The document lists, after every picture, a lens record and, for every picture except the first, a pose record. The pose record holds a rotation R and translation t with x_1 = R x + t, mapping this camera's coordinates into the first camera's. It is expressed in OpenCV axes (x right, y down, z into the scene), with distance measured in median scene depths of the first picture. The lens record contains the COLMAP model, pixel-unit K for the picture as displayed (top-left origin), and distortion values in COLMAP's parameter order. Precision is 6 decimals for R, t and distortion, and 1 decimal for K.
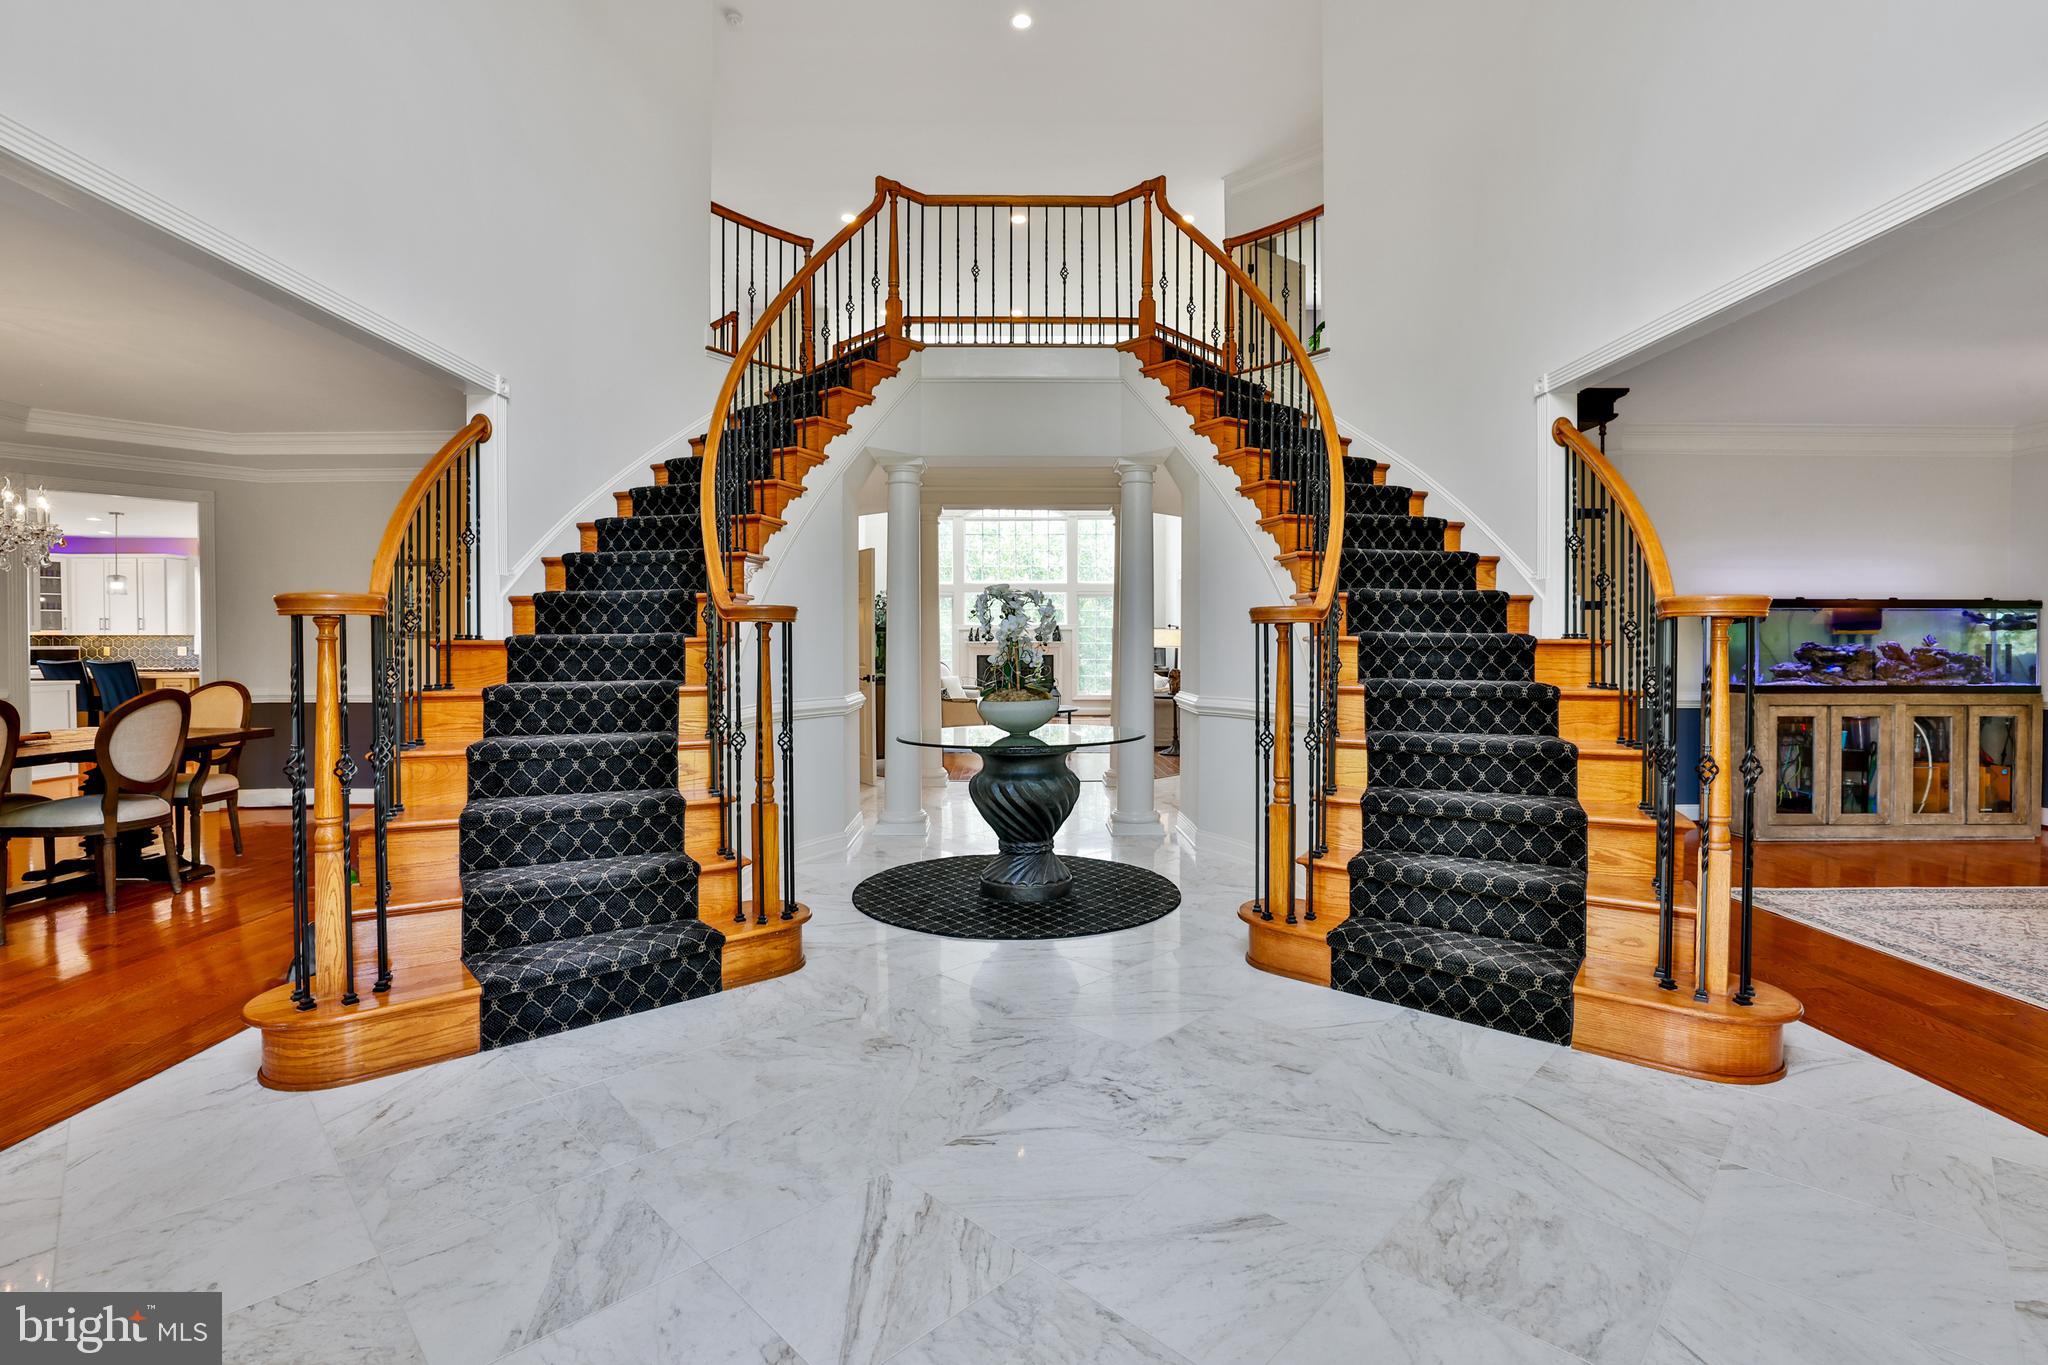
lens RADIAL K [[938.0, 0, 1020.3], [0, 938.0, 648.1], [0, 0, 1]] dist [-0.045786, 0.001047]
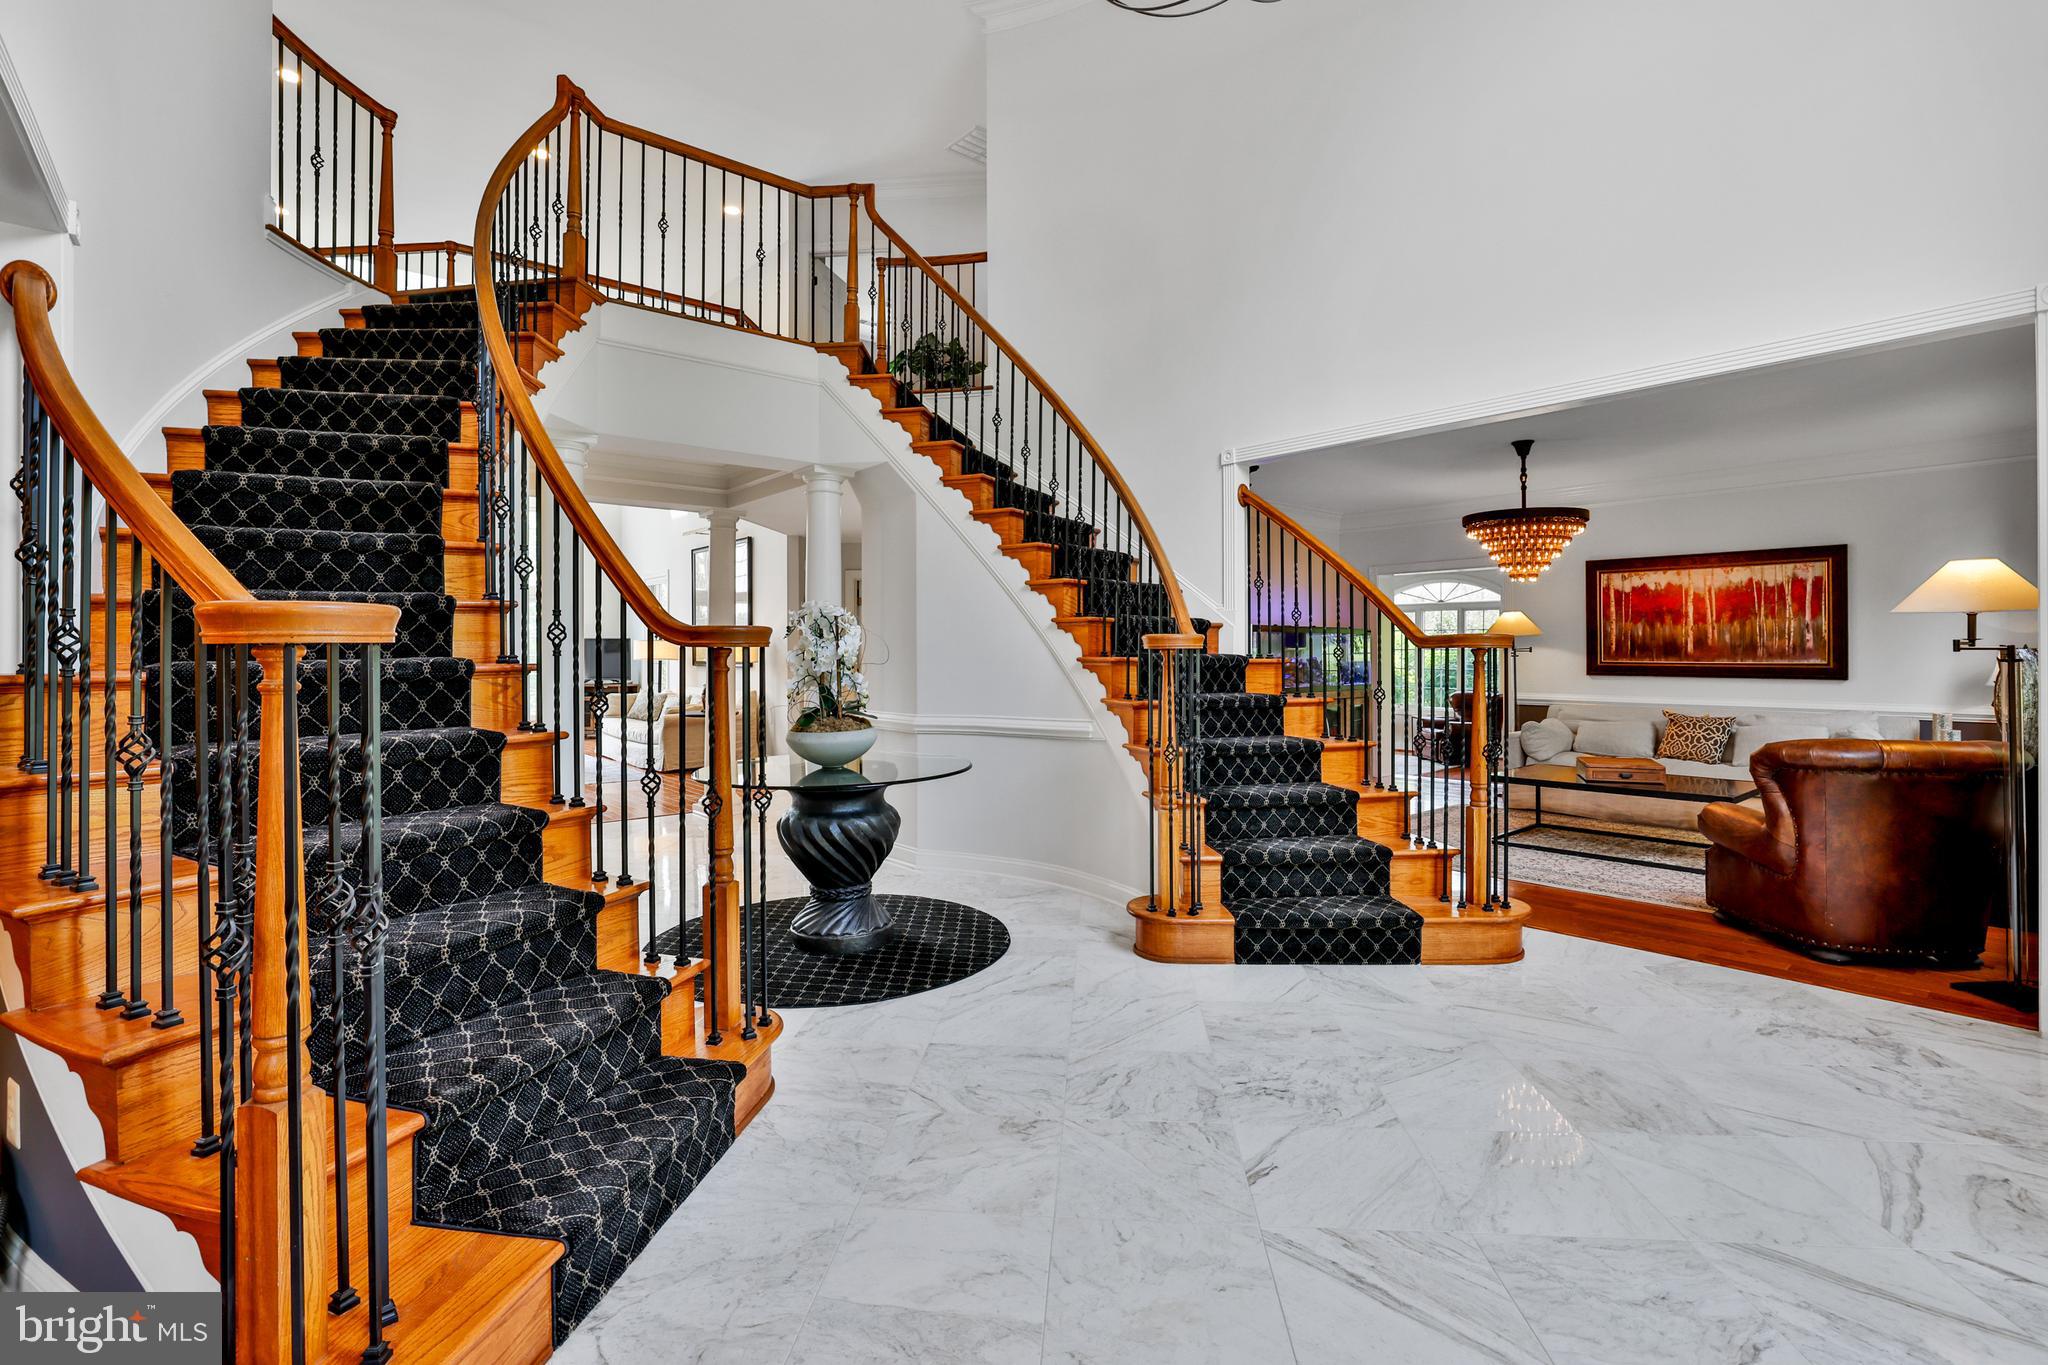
lens RADIAL K [[938.0, 0, 1020.3], [0, 938.0, 648.1], [0, 0, 1]] dist [-0.045786, 0.001047]
pose [[0.769444, 0.000798, 0.638713, -0.563886], [0.005899, 0.999948, -0.008355, -0.018086], [-0.638687, 0.010196, 0.769399, 0.249882]]
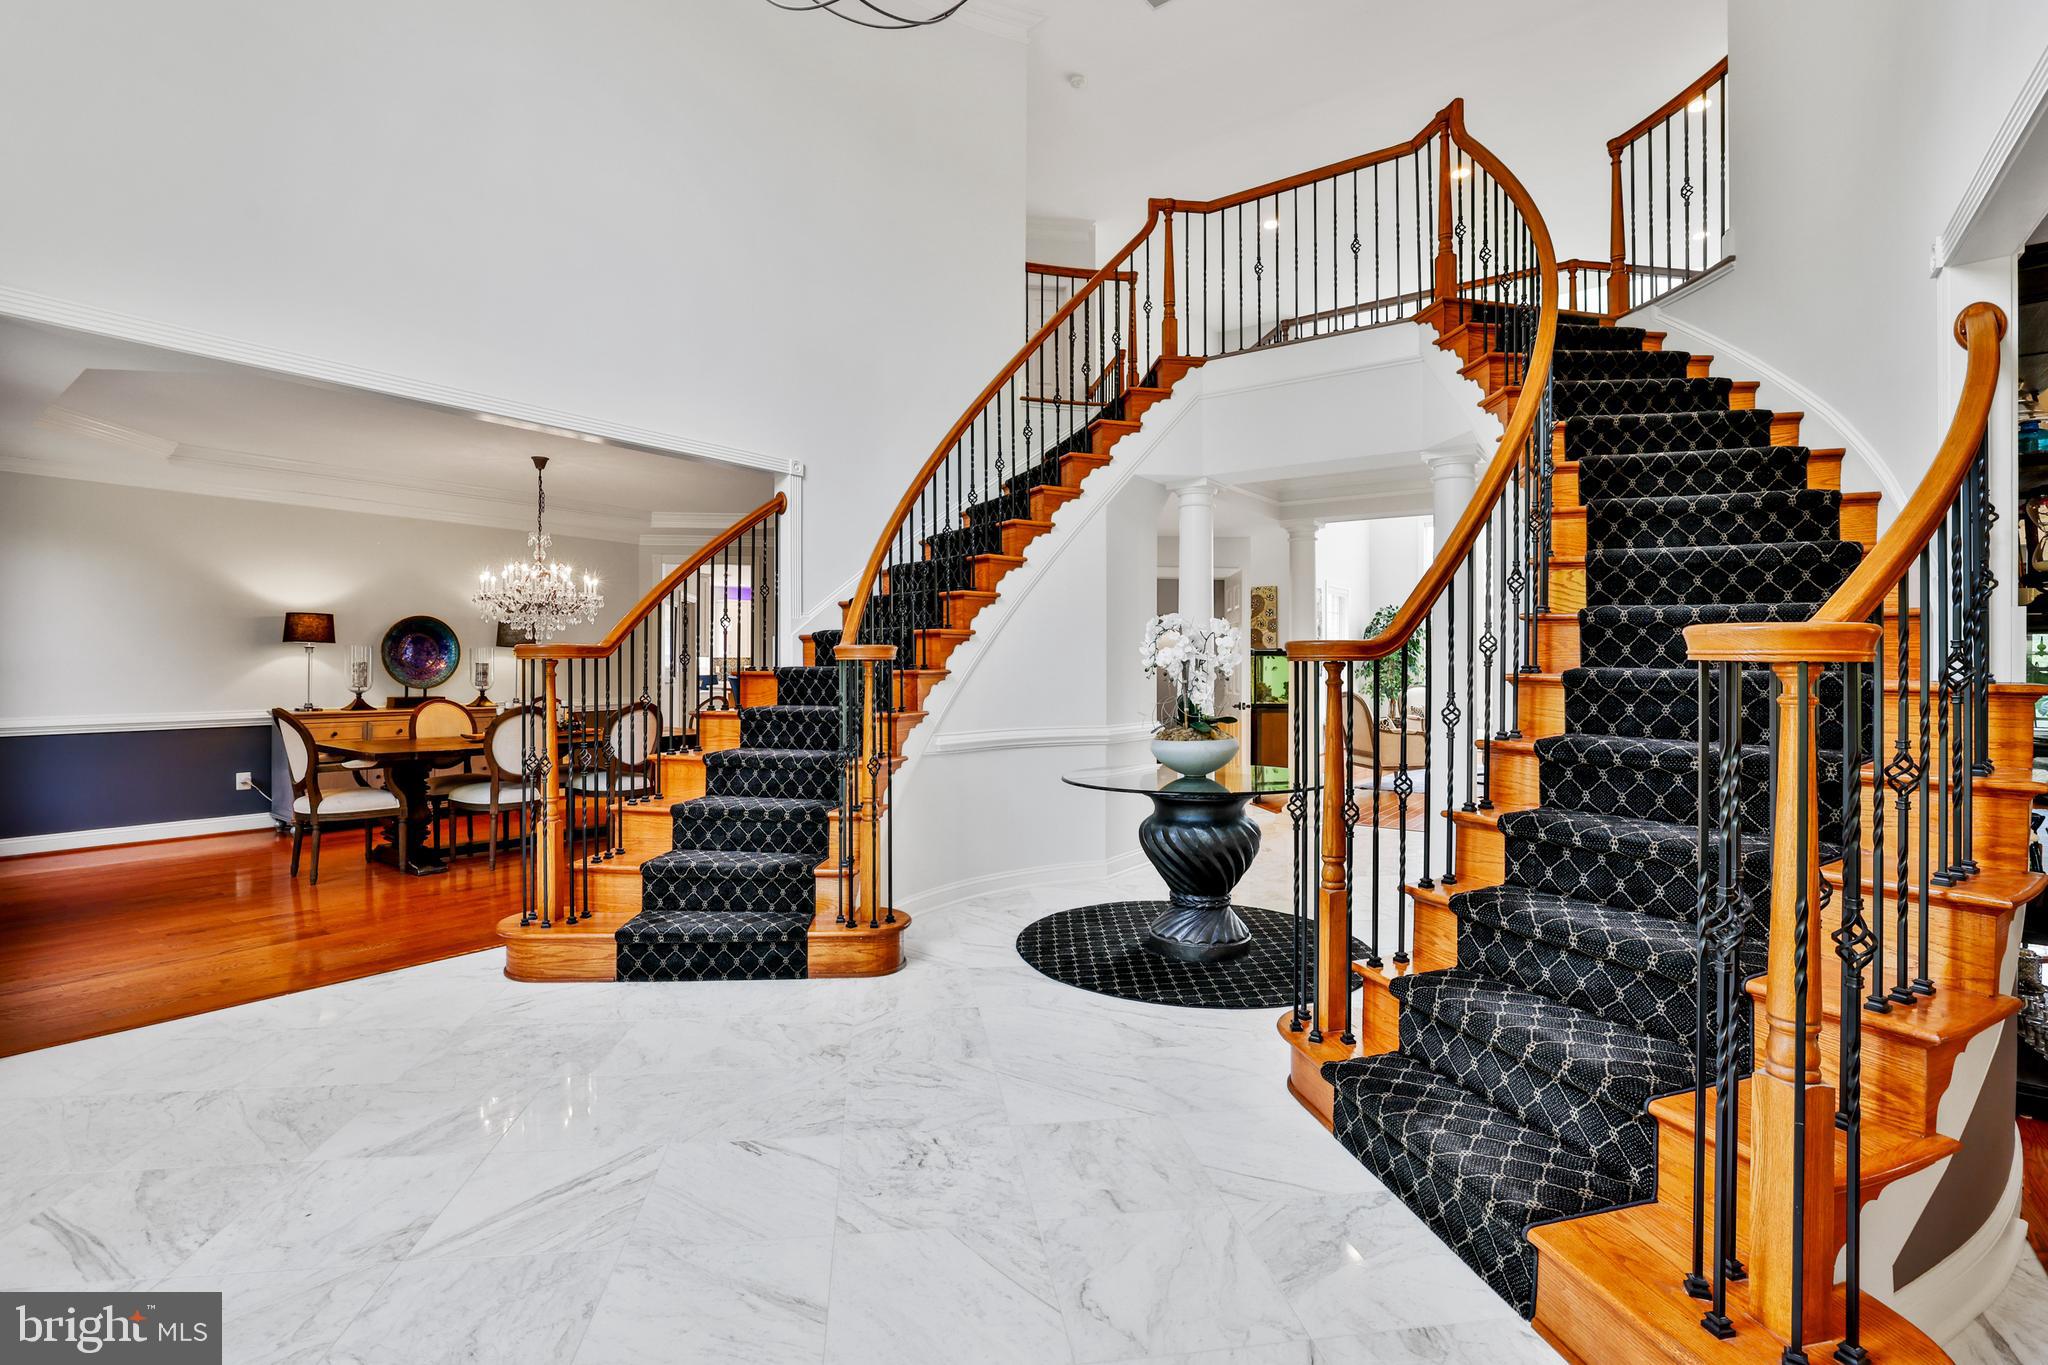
lens RADIAL K [[949.6, 0, 1010.8], [0, 949.6, 658.7], [0, 0, 1]] dist [-0.054293, 0.011927]
pose [[0.790905, -0.000236, -0.611939, 0.547110], [-0.003896, 0.999978, -0.005421, -0.022685], [0.611927, 0.006671, 0.790886, 0.201656]]
